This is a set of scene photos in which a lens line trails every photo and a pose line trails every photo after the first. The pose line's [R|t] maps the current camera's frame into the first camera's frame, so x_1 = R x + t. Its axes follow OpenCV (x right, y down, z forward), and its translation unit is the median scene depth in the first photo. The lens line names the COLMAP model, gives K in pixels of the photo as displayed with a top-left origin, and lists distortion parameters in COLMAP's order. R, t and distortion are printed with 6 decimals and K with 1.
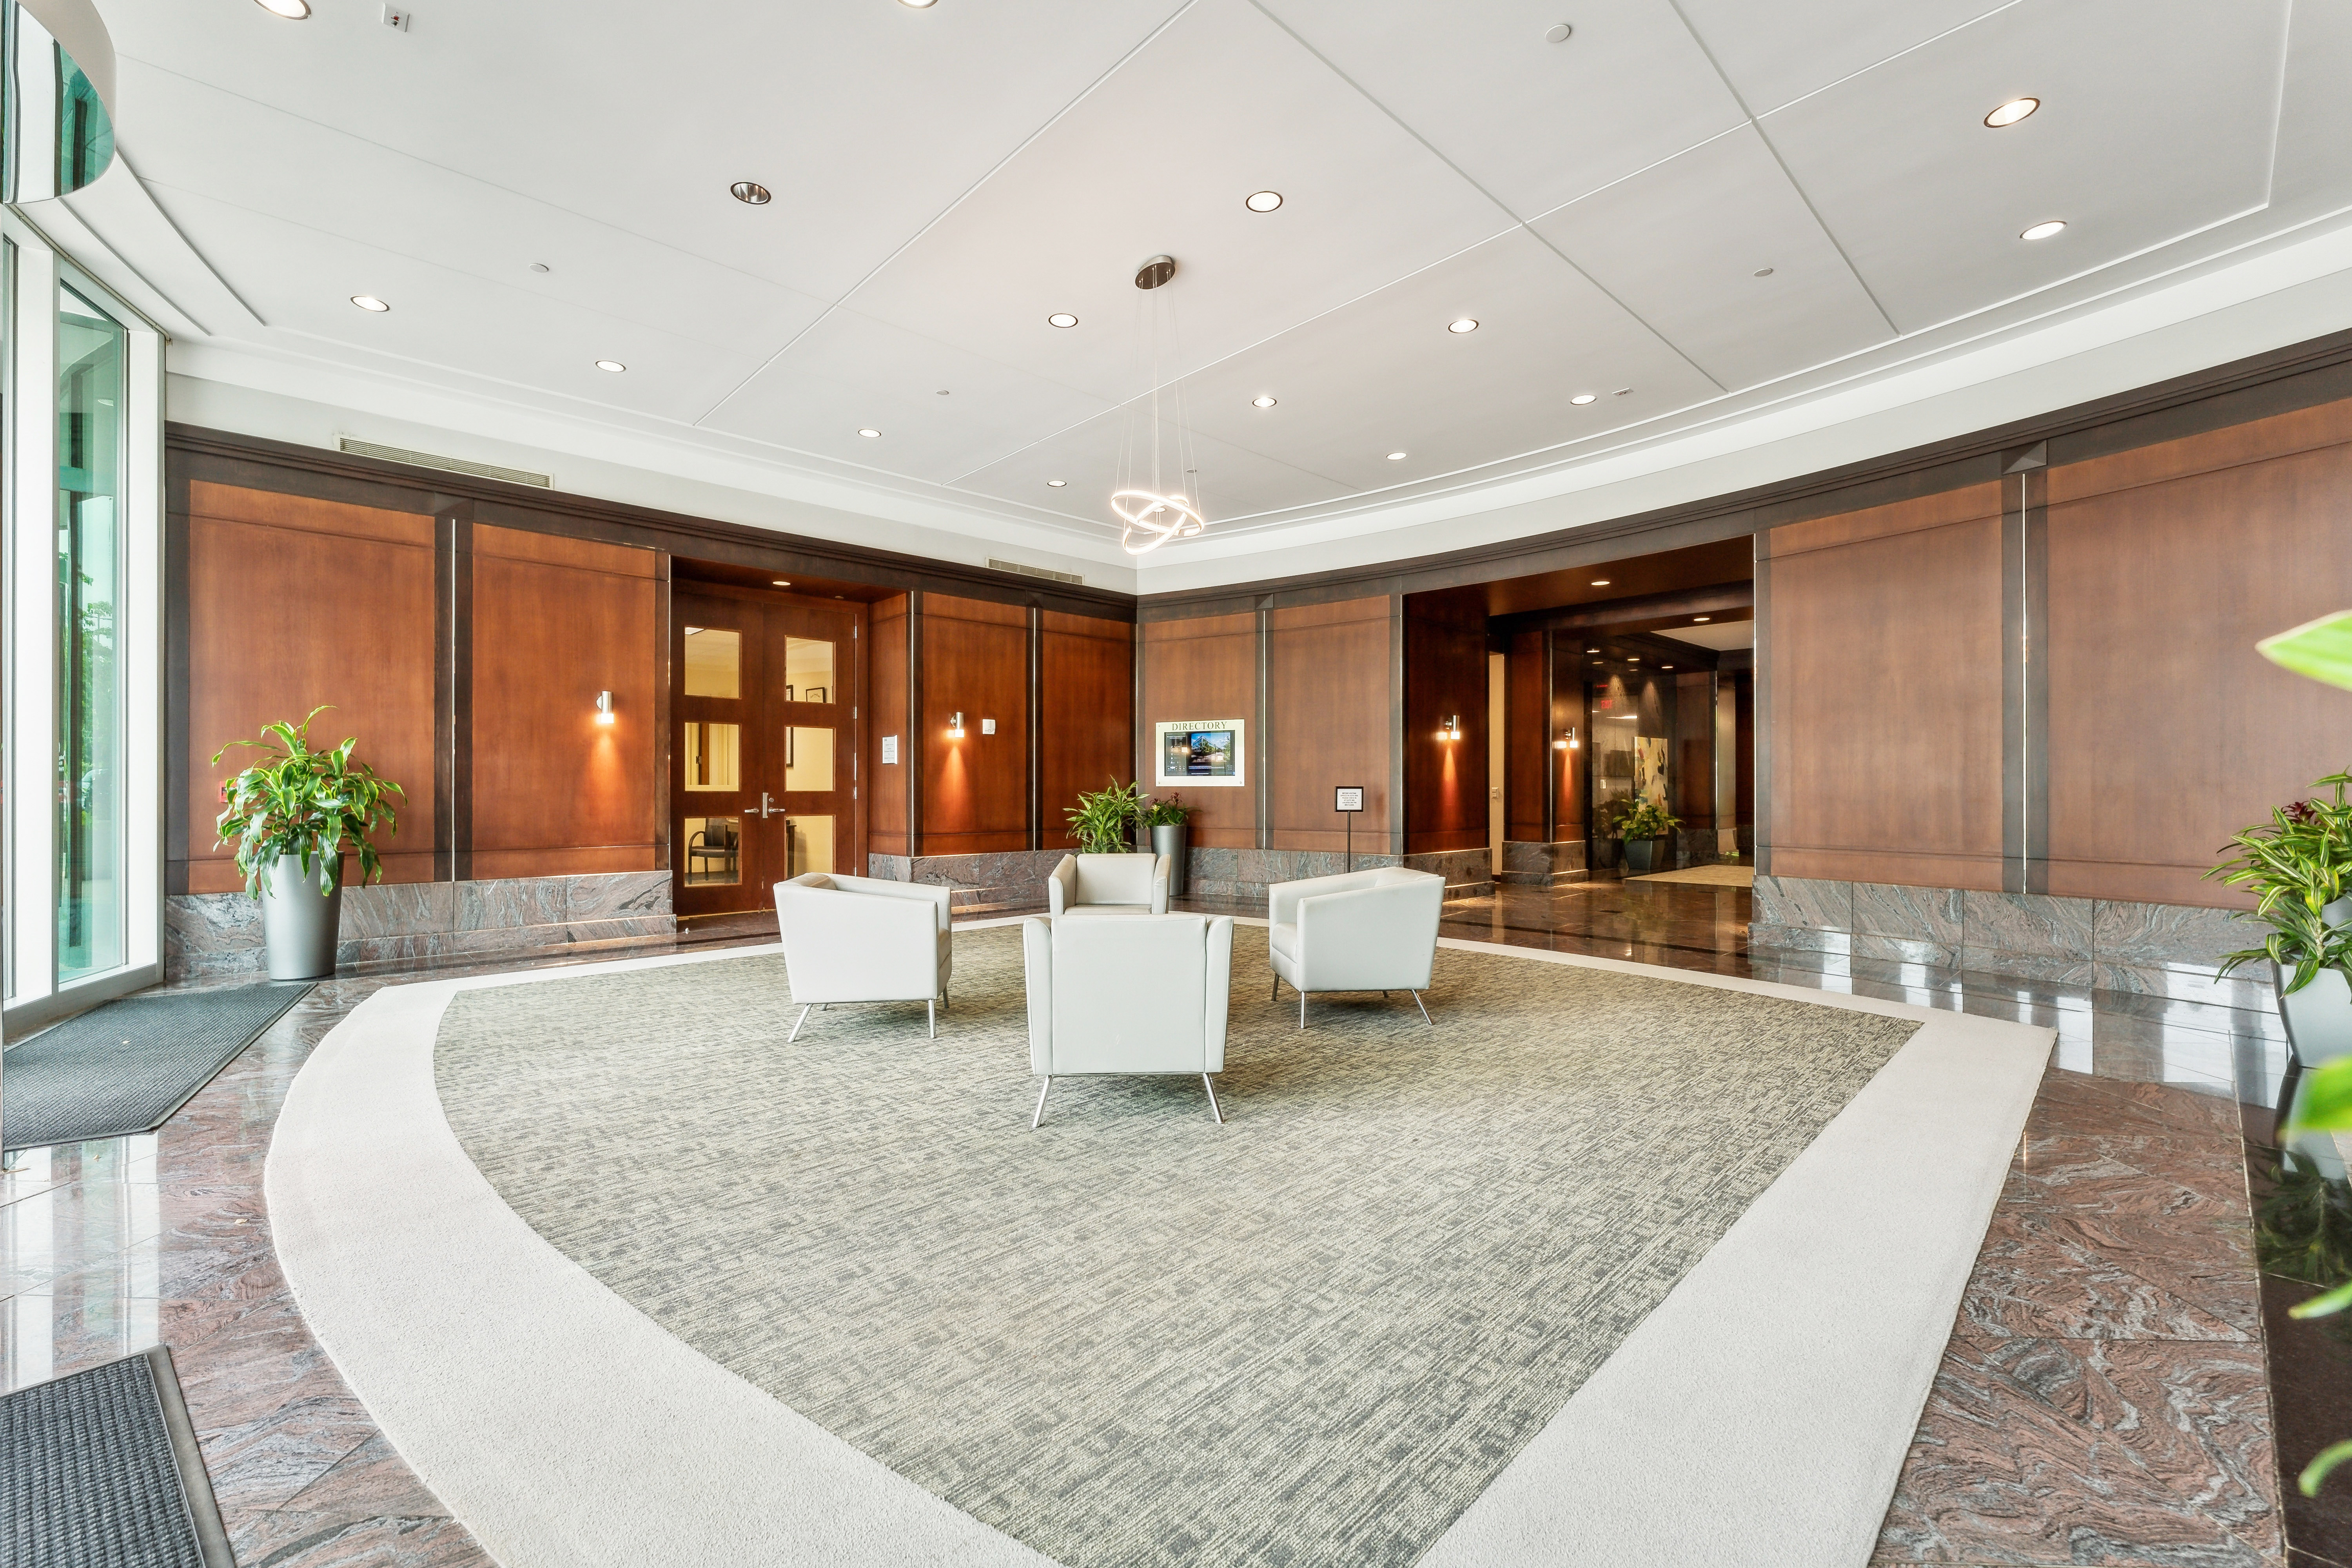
lens RADIAL K [[949.2, 0, 1176.0], [0, 949.2, 784.0], [0, 0, 1]] dist [0.001653, 0.000027]
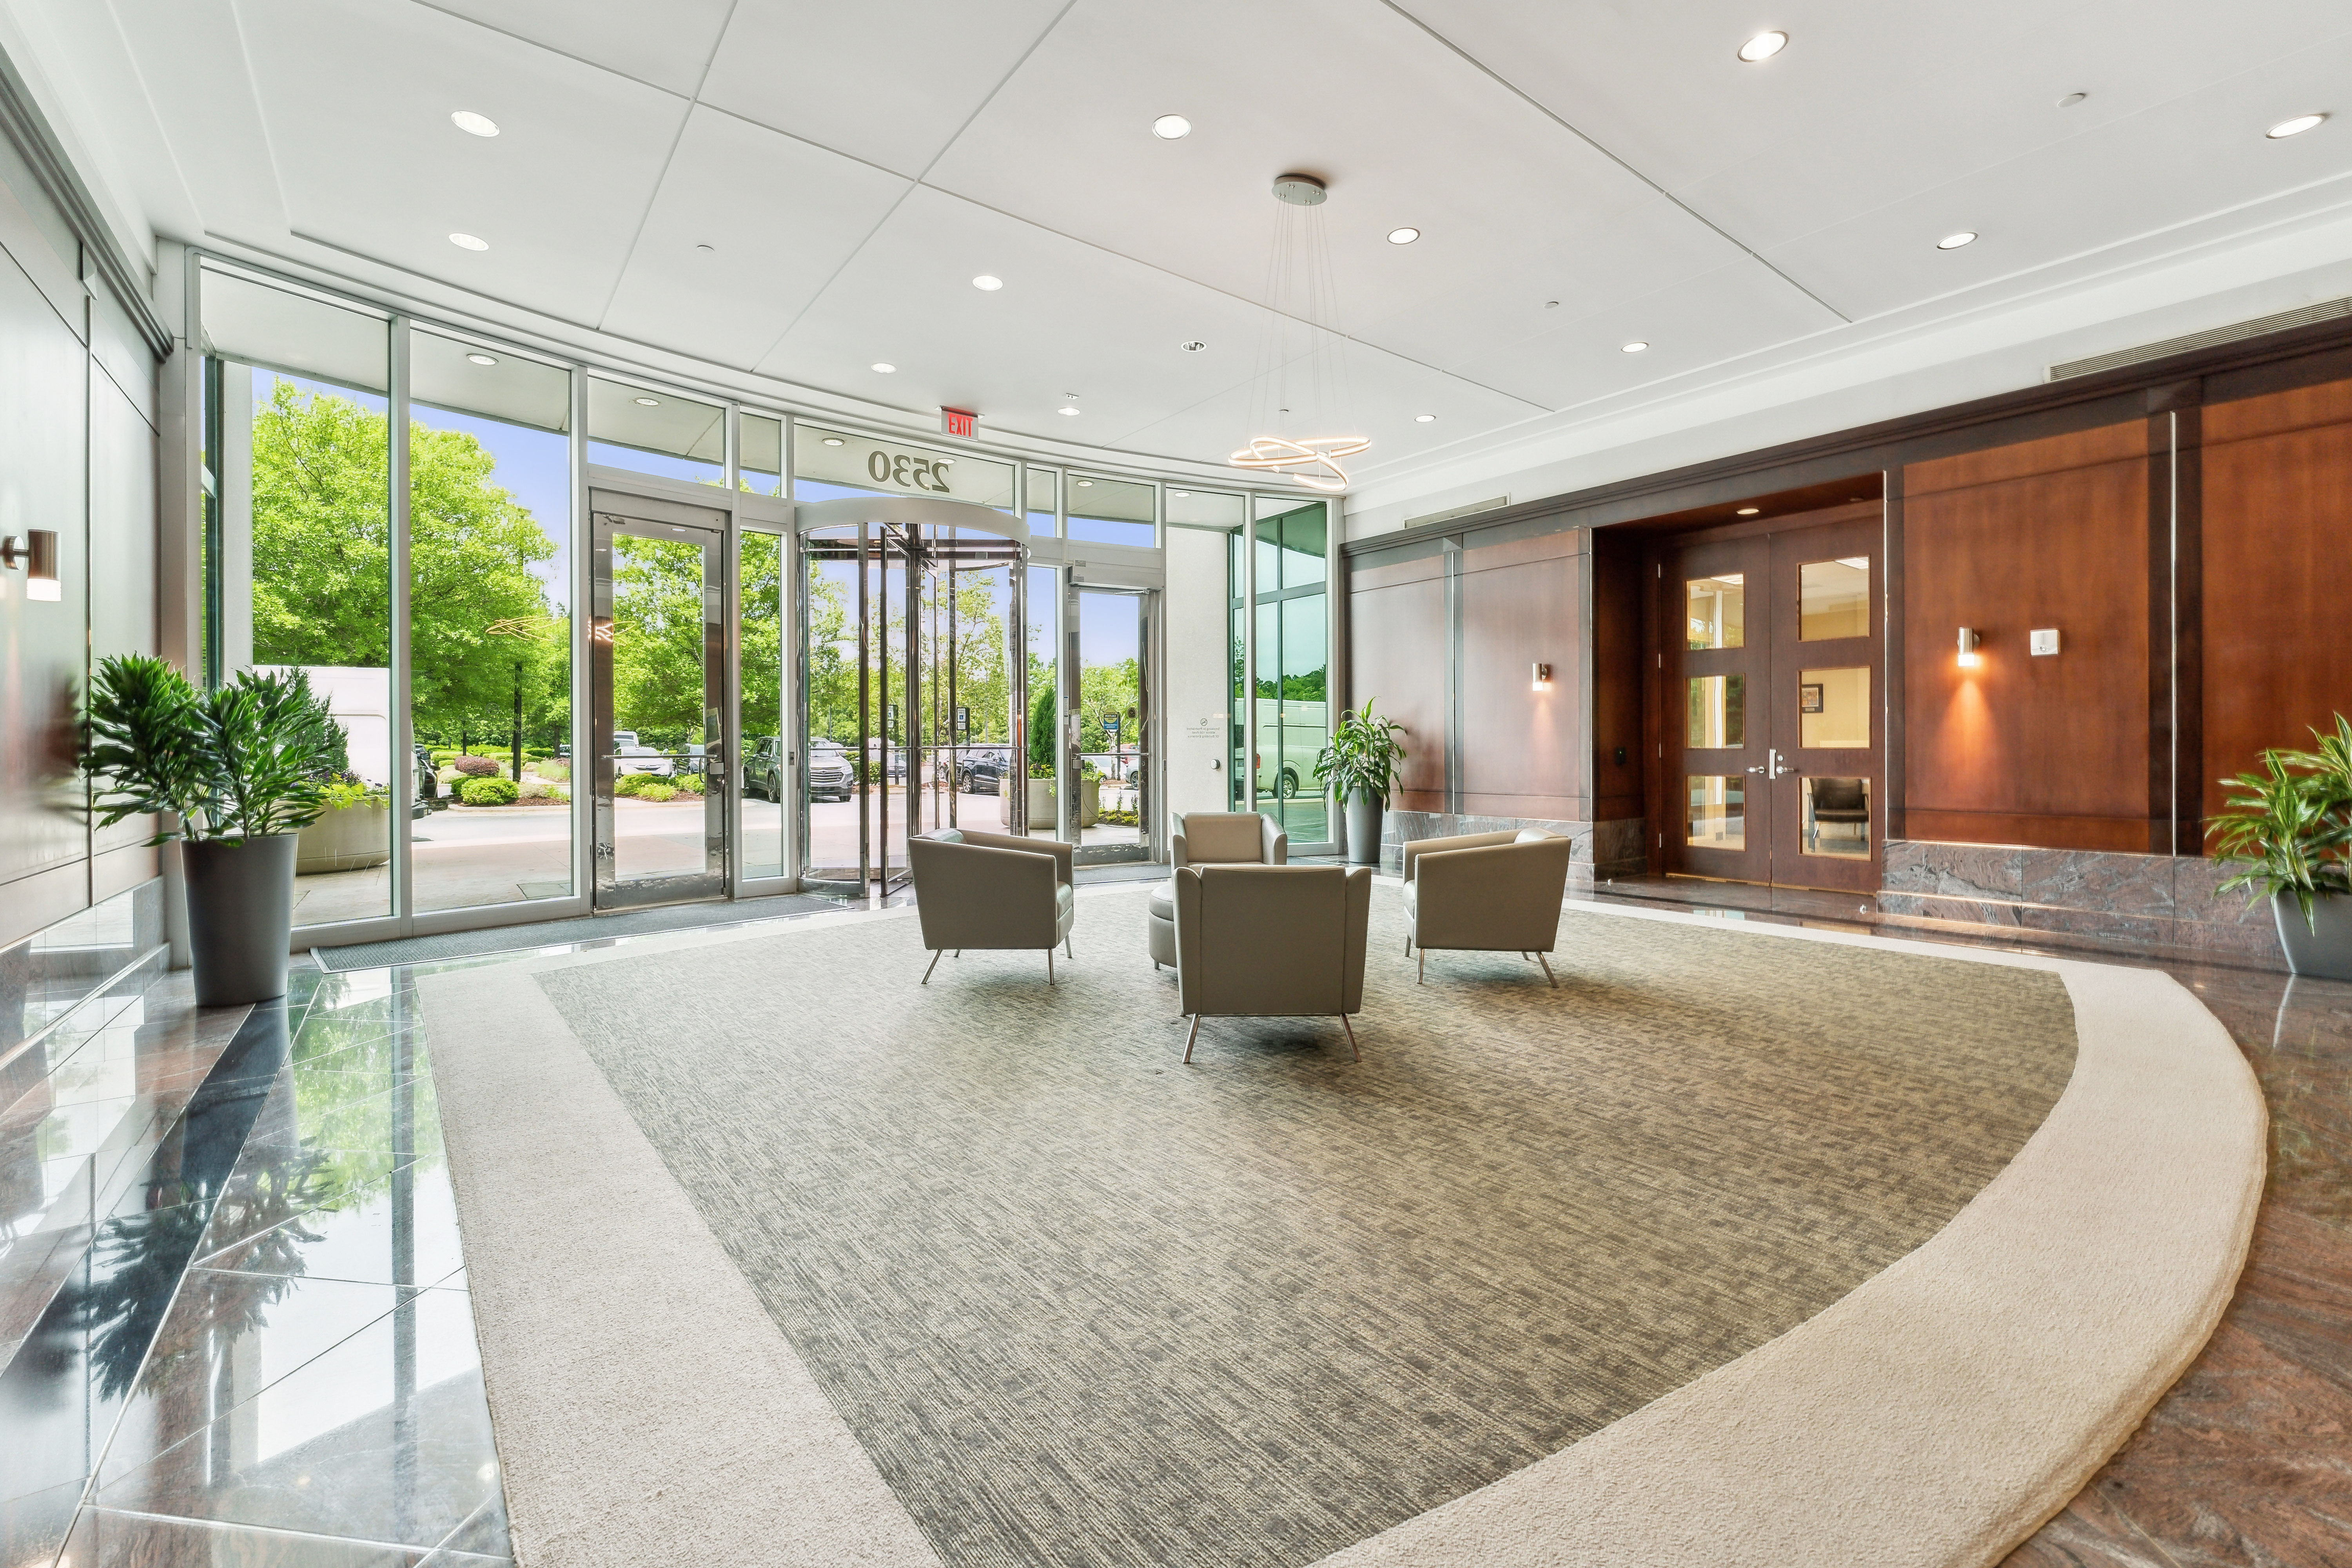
lens RADIAL K [[998.9, 0, 1173.1], [0, 998.9, 744.0], [0, 0, 1]] dist [0.000804, -0.000050]
pose [[-0.090704, -0.000445, -0.995878, 0.511518], [0.019210, 0.999813, -0.002196, -0.004198], [0.995693, -0.019330, -0.090679, 0.509509]]
